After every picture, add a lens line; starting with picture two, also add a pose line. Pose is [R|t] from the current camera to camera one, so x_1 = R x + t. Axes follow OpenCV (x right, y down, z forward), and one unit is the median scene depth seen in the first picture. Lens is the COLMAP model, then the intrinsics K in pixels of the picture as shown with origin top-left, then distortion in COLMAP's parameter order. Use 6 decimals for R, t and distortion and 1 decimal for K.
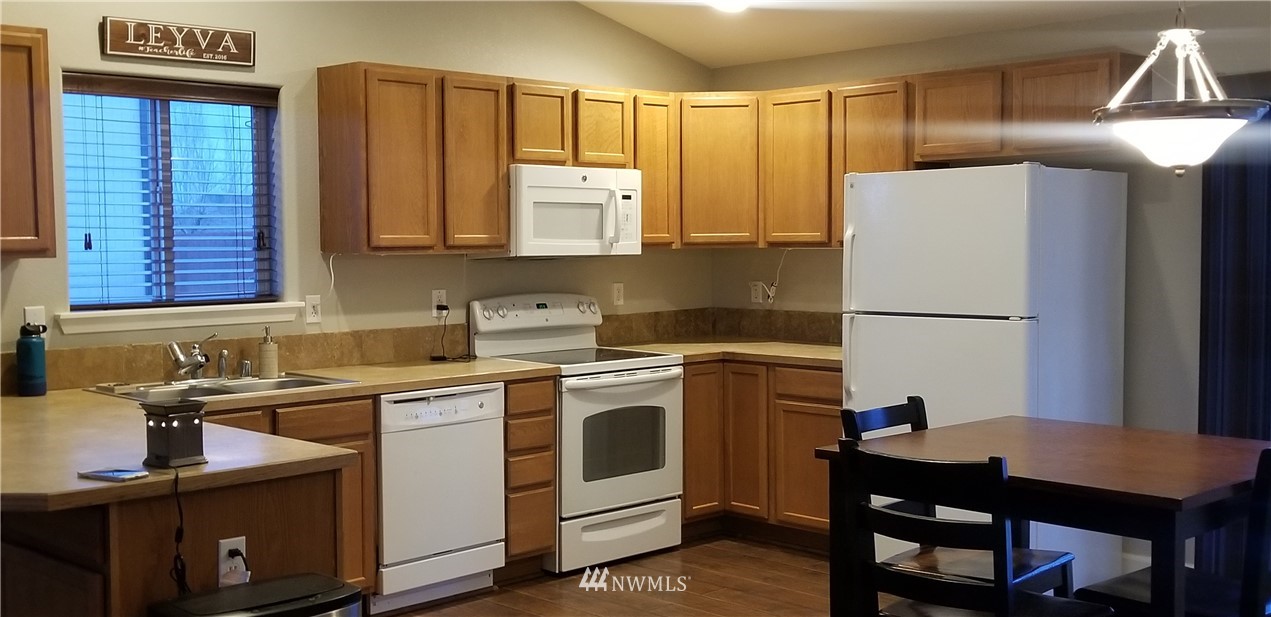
lens RADIAL K [[1409.8, 0, 635.5], [0, 1409.8, 308.5], [0, 0, 1]] dist [0.101163, 0.007540]
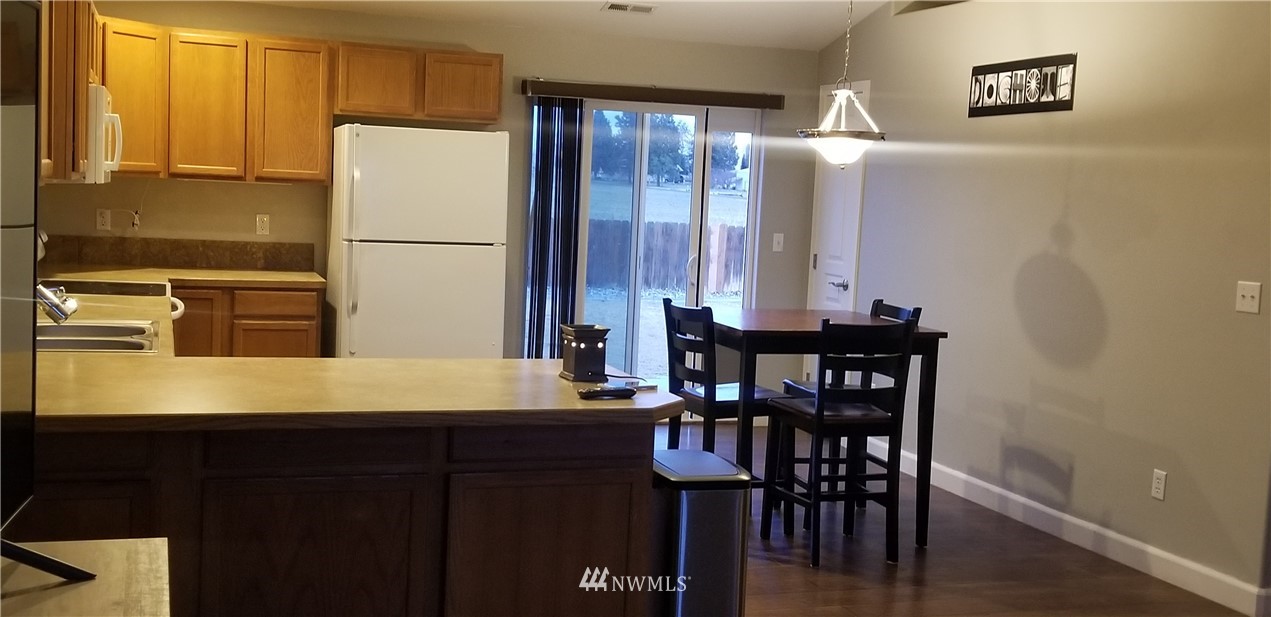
lens RADIAL K [[1409.8, 0, 635.5], [0, 1409.8, 308.5], [0, 0, 1]] dist [0.101163, 0.007540]
pose [[0.377520, -0.056496, 0.924276, -0.789562], [-0.001668, 0.998094, 0.061690, -0.012987], [-0.926000, -0.024831, 0.376706, 0.290965]]
